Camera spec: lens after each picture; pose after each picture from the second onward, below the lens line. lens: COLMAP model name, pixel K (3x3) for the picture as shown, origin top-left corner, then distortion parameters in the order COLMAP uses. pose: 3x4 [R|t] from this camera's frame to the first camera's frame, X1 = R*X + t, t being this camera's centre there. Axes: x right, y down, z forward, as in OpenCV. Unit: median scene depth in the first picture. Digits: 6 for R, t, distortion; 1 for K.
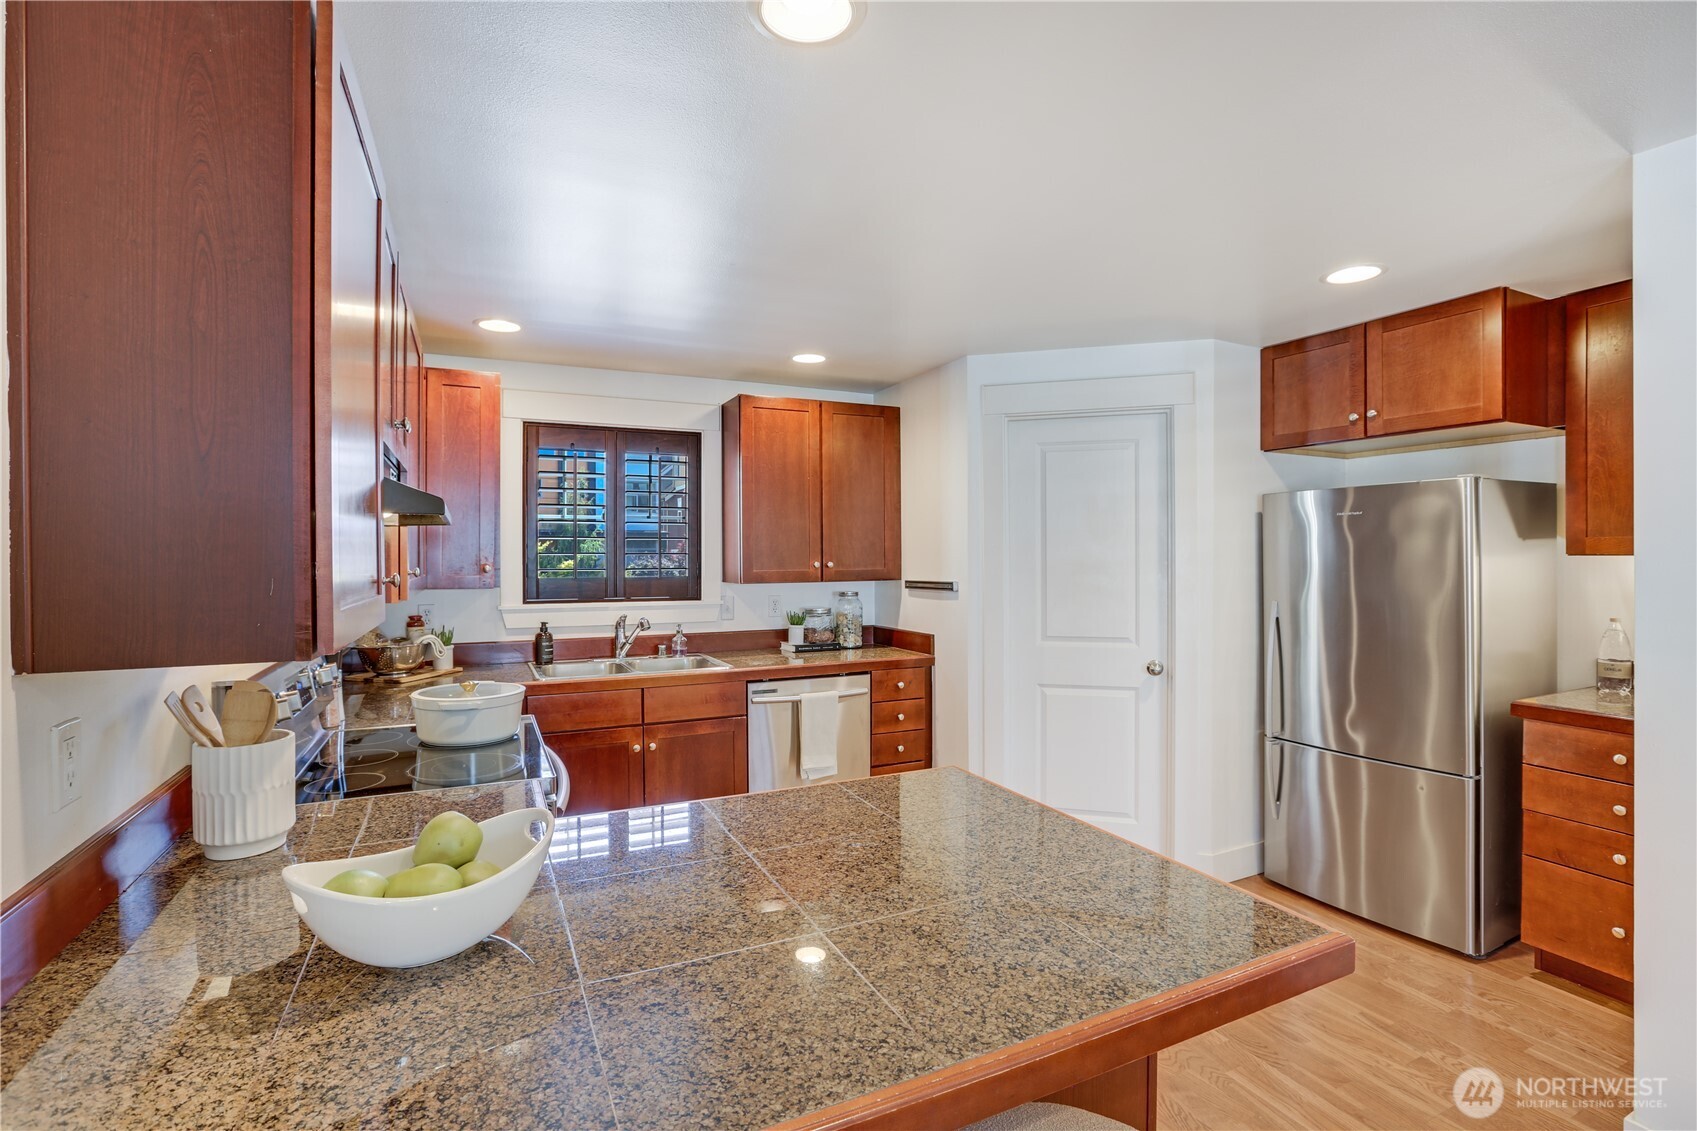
lens RADIAL K [[797.3, 0, 845.0], [0, 797.3, 554.2], [0, 0, 1]] dist [-0.042720, 0.009322]
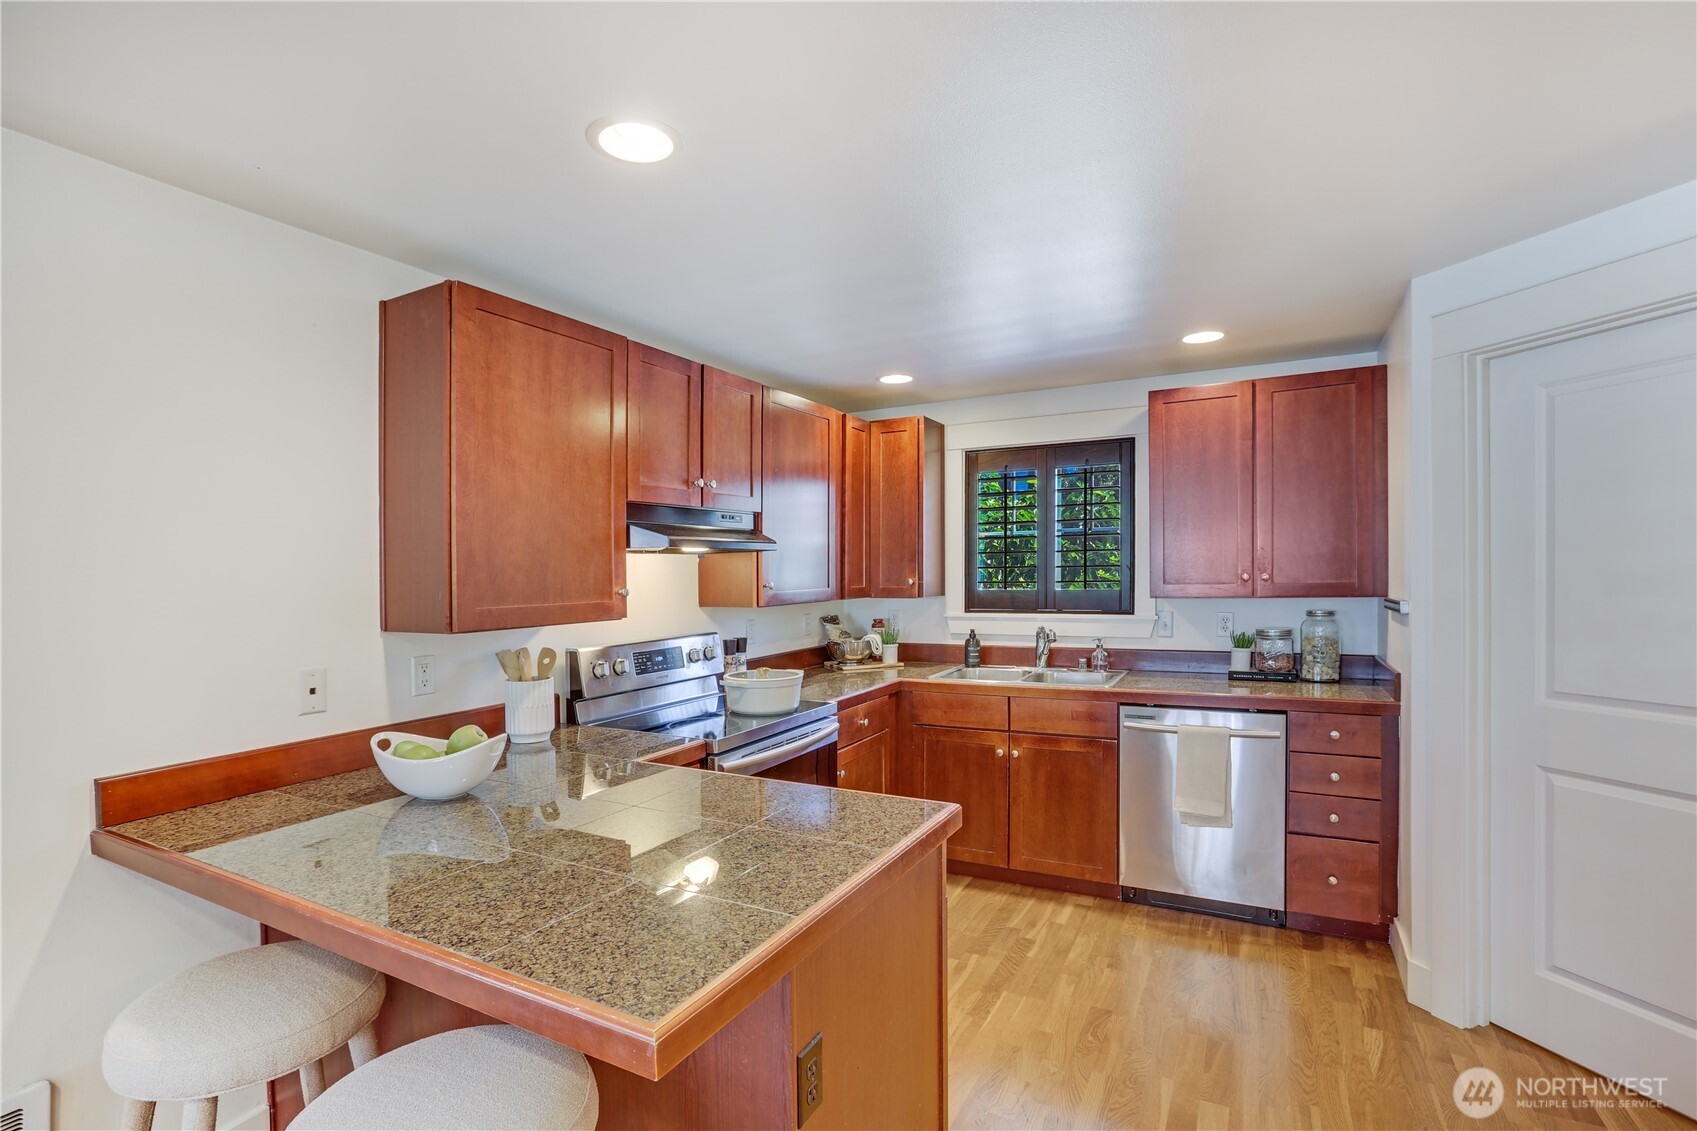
lens RADIAL K [[797.3, 0, 847.8], [0, 797.3, 570.6], [0, 0, 1]] dist [-0.042720, 0.009322]
pose [[0.604562, -0.006919, -0.796528, 0.390153], [0.015162, 0.999881, 0.002823, -0.002569], [0.796413, -0.013784, 0.604595, 0.173402]]
